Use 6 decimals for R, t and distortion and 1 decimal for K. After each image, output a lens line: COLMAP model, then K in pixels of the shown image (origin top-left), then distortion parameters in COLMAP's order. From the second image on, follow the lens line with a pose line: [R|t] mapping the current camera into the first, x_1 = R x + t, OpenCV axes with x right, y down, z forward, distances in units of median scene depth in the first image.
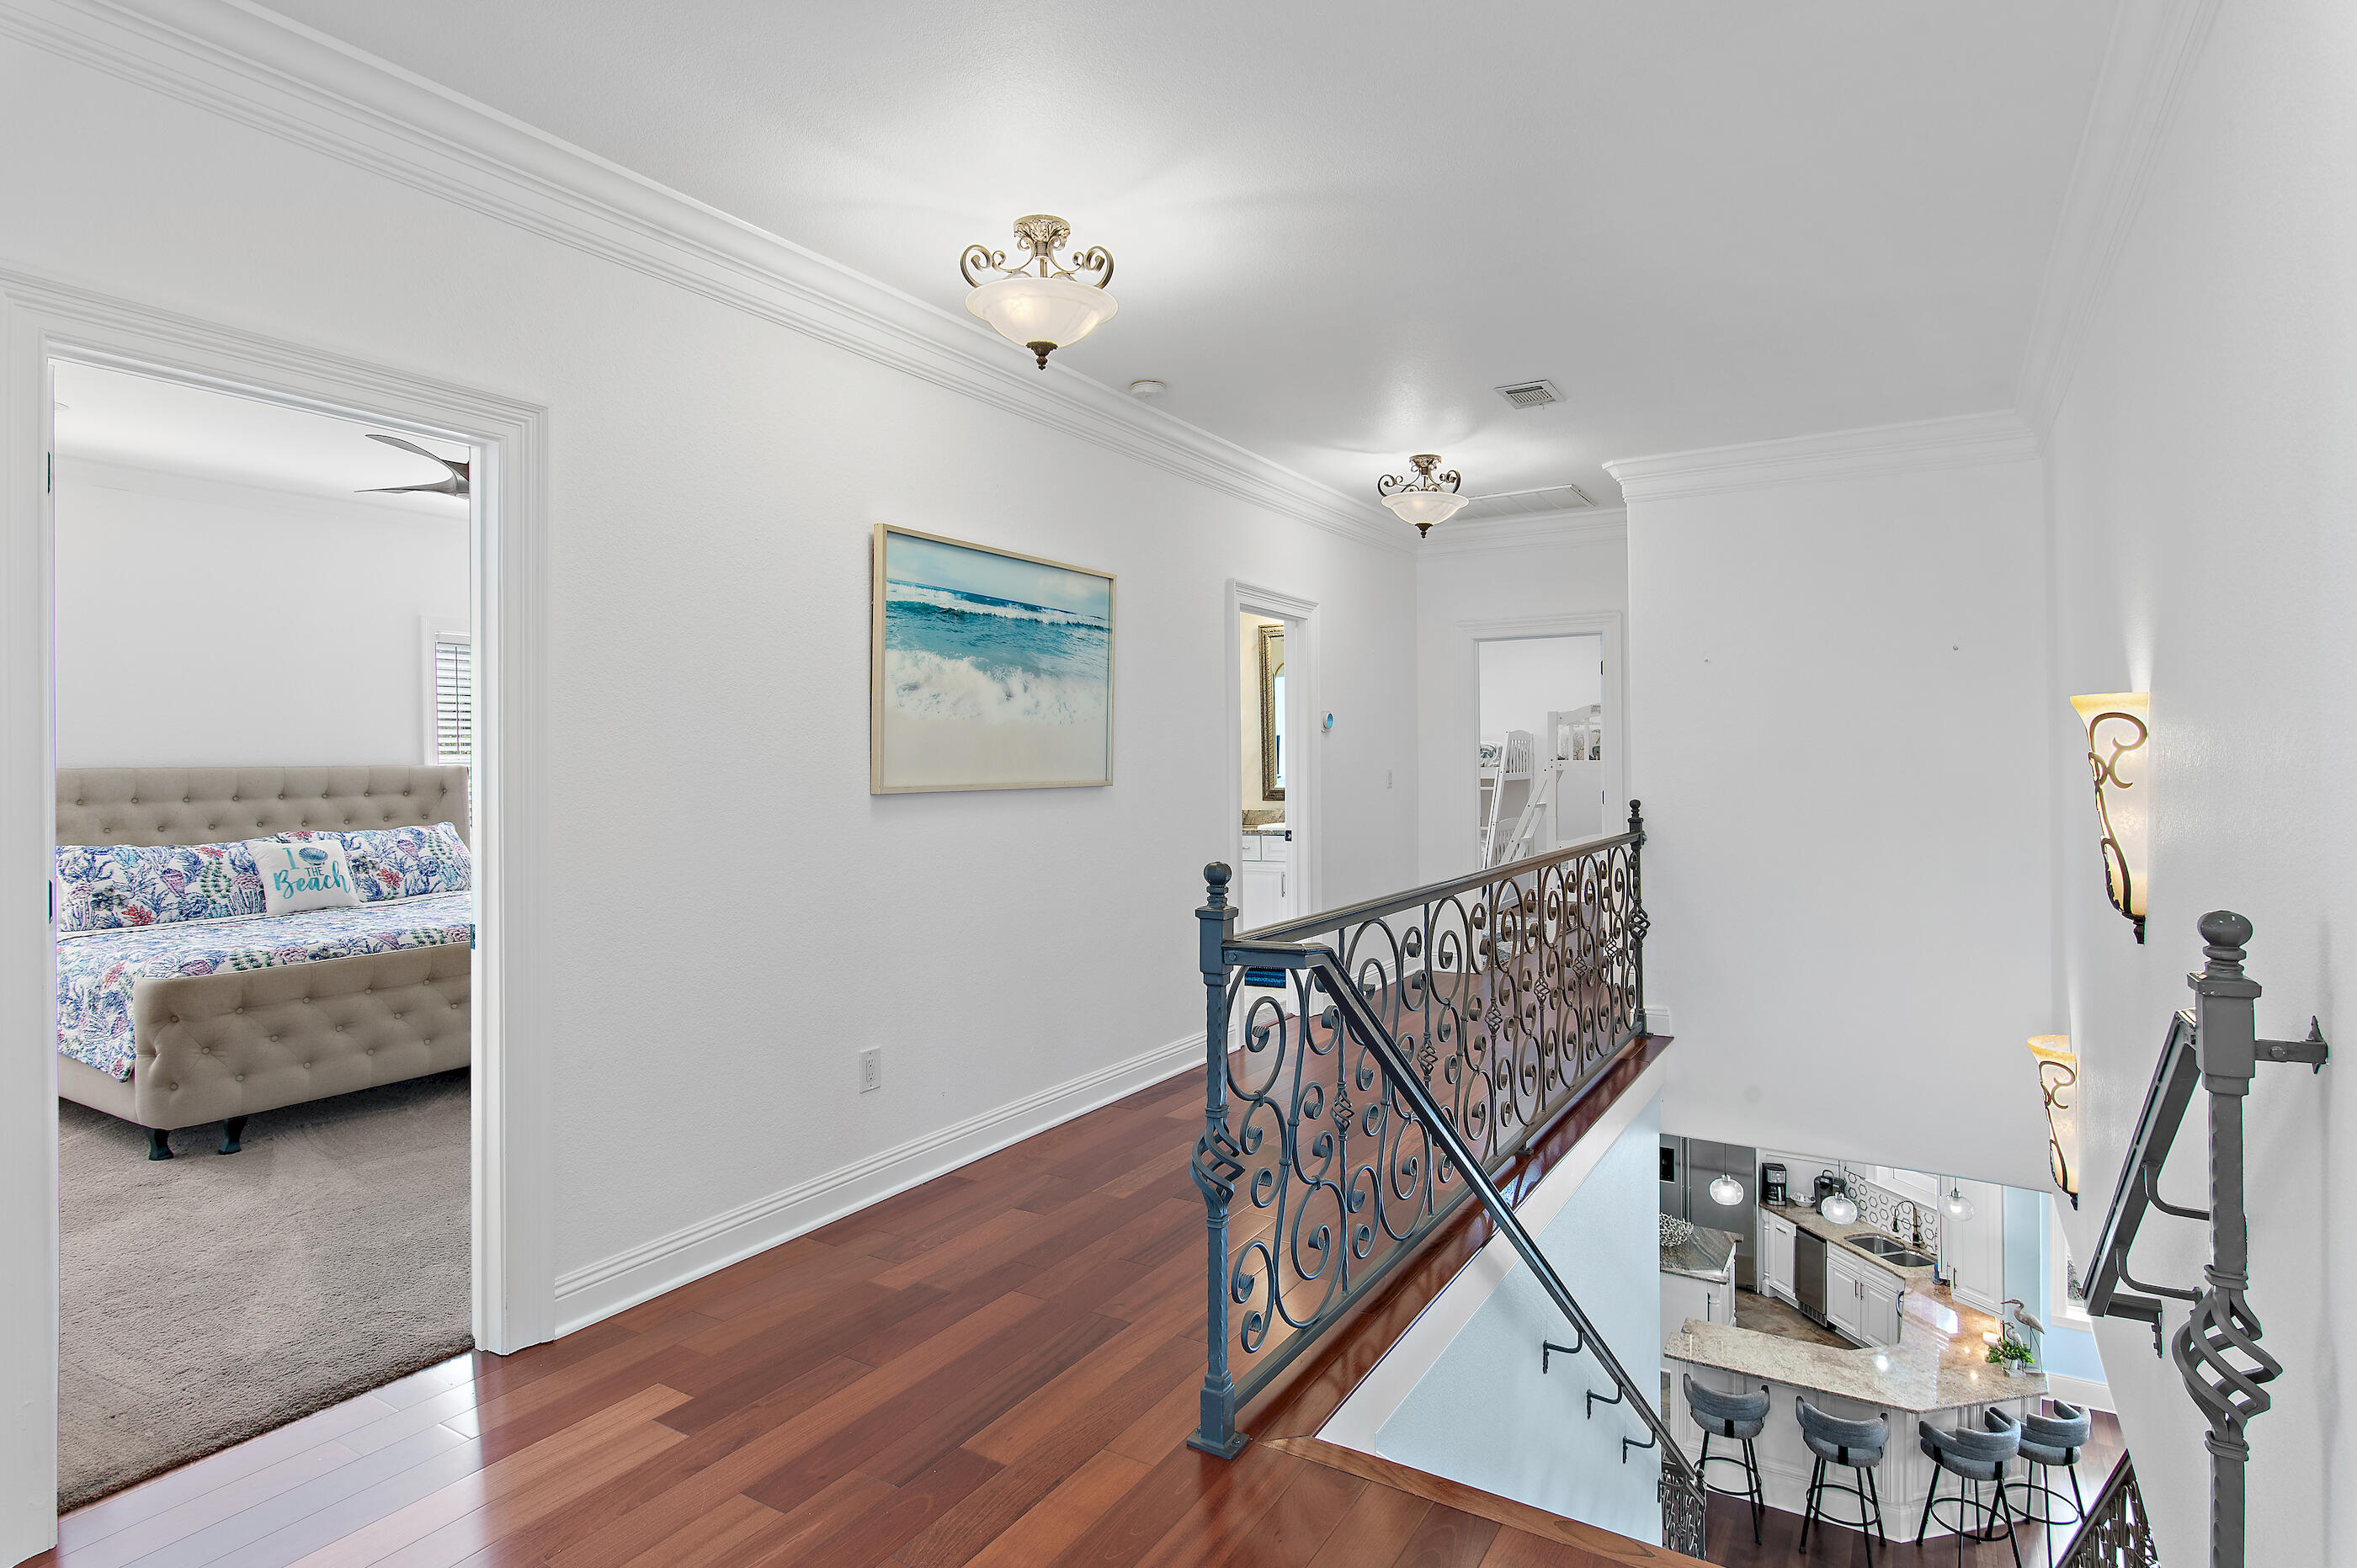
lens RADIAL K [[1234.1, 0, 1181.0], [0, 1234.1, 772.3], [0, 0, 1]] dist [-0.000616, -0.000074]
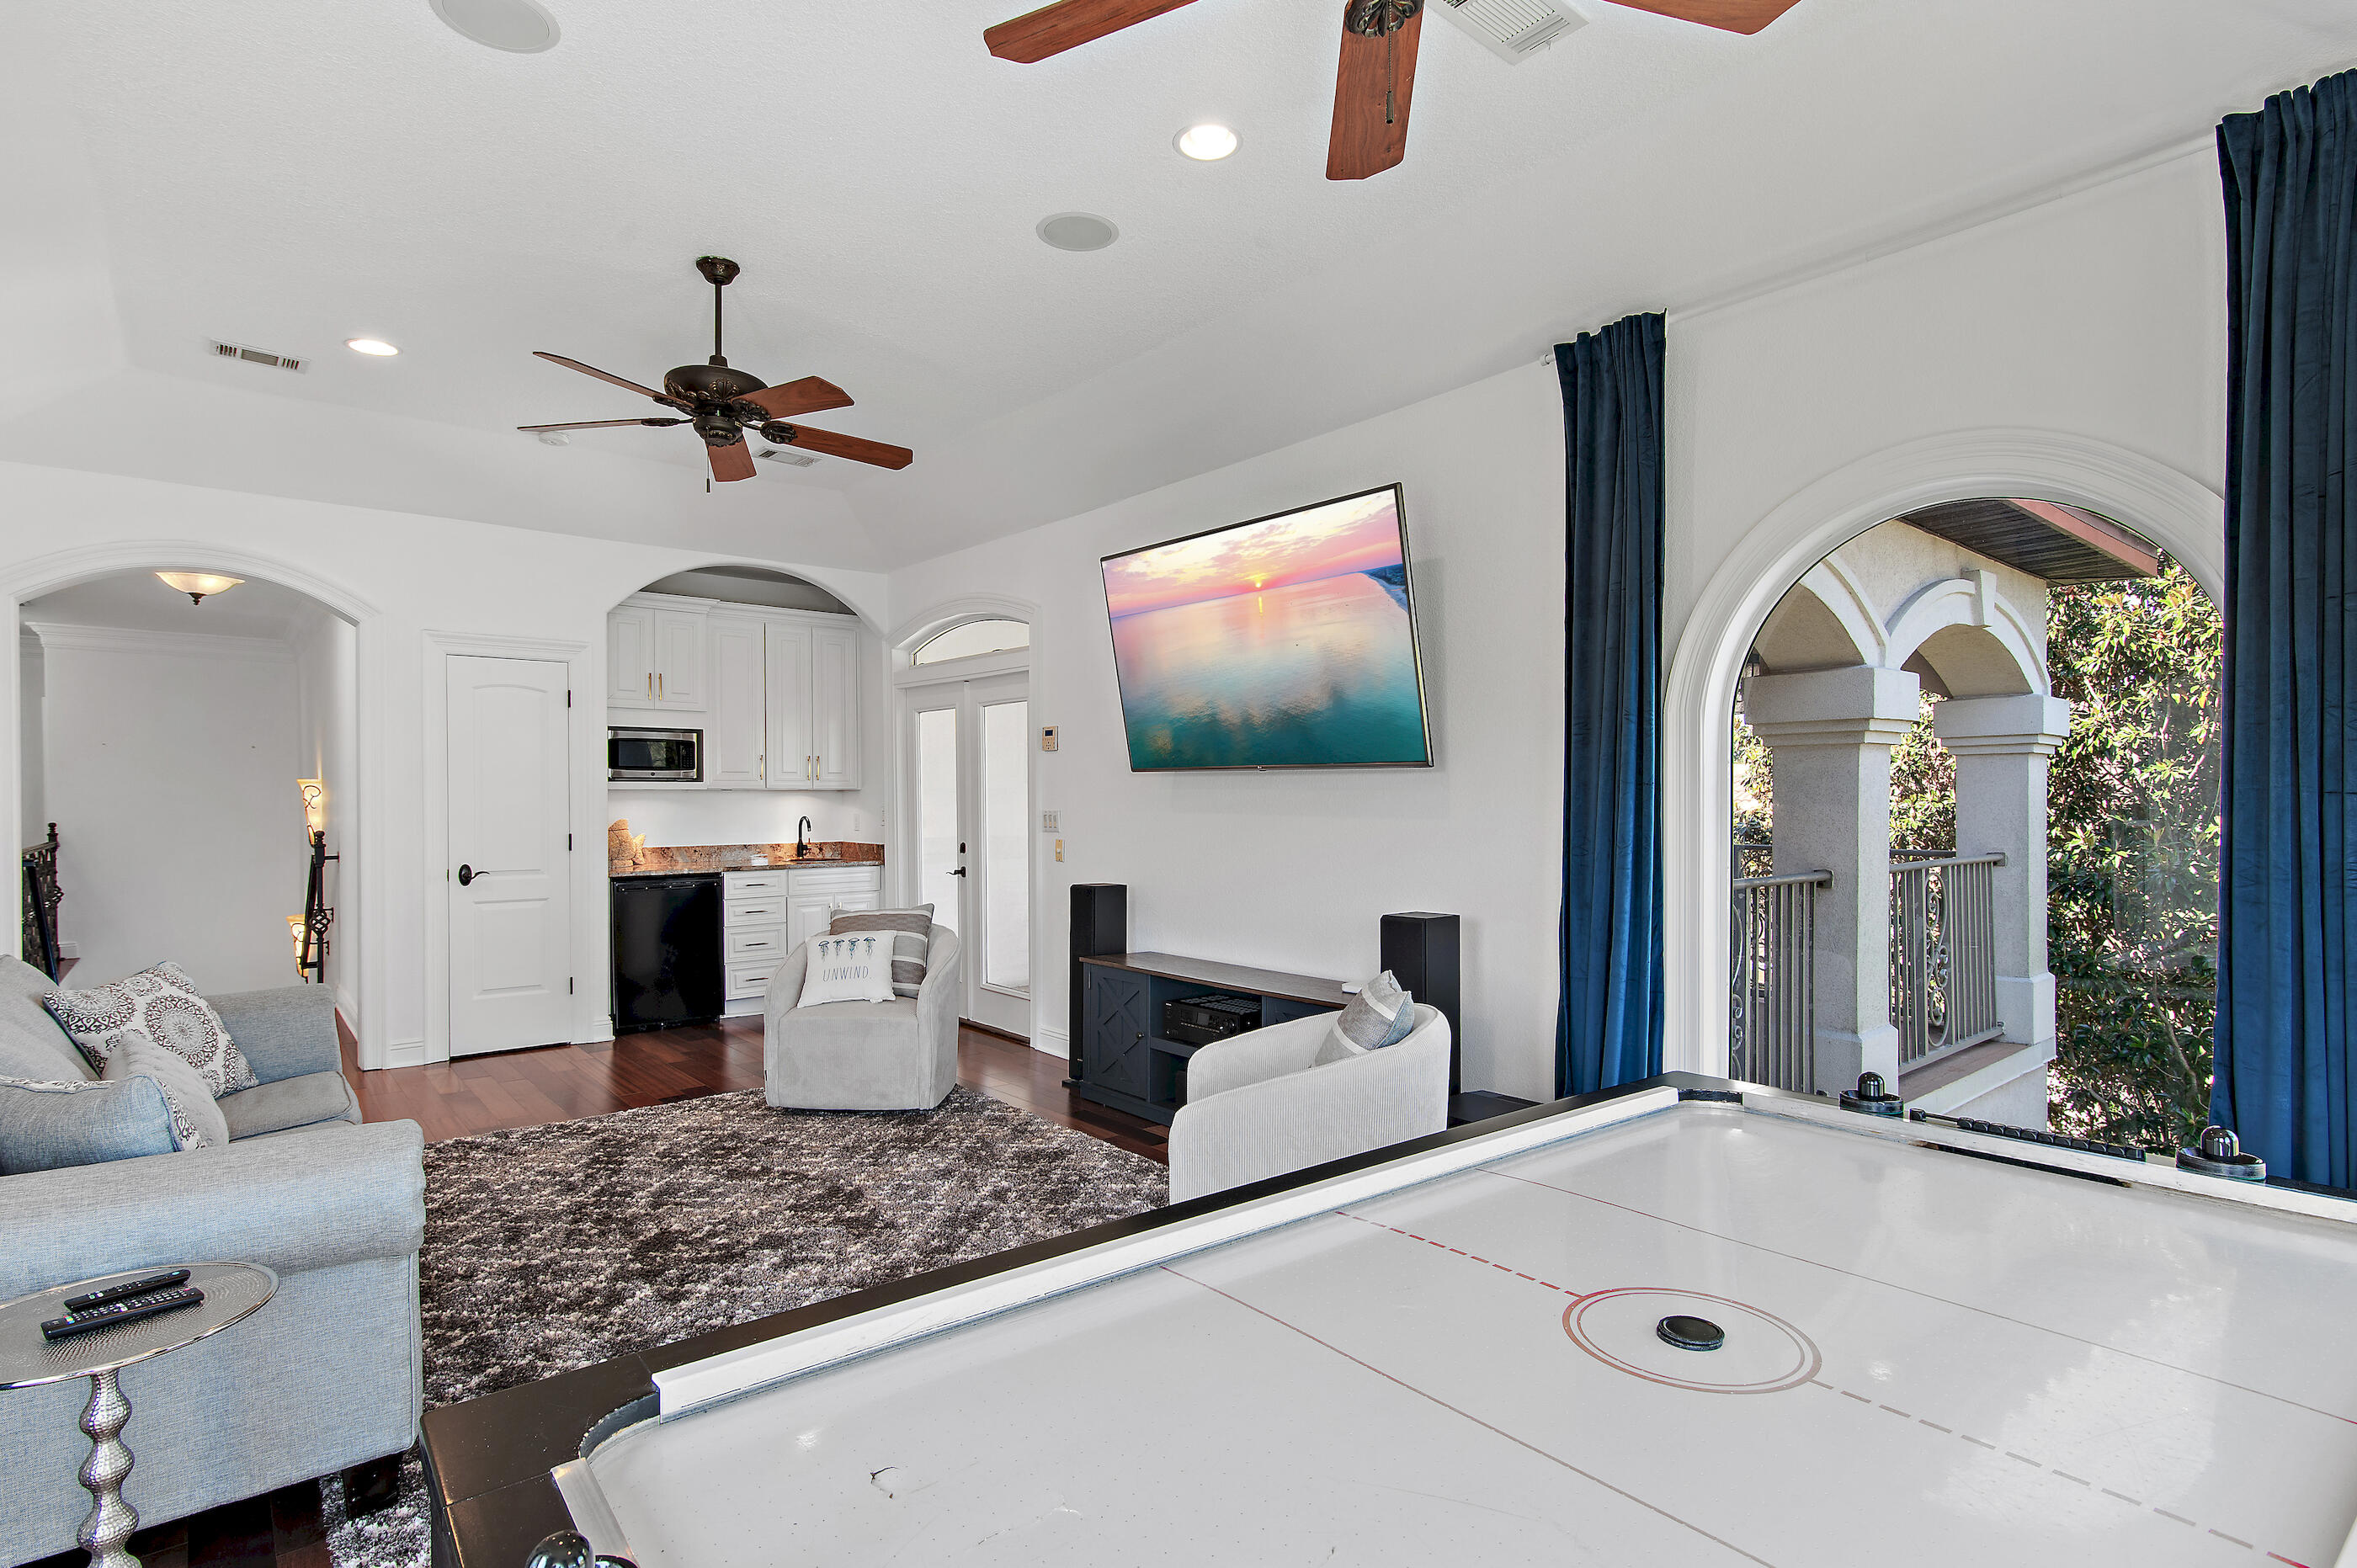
lens RADIAL K [[1149.1, 0, 1181.4], [0, 1149.1, 802.3], [0, 0, 1]] dist [0.002886, 0.000381]
pose [[0.325420, 0.009732, 0.945520, -0.635371], [0.003870, 0.999925, -0.011624, 0.018436], [-0.945562, 0.007442, 0.325358, -1.002624]]
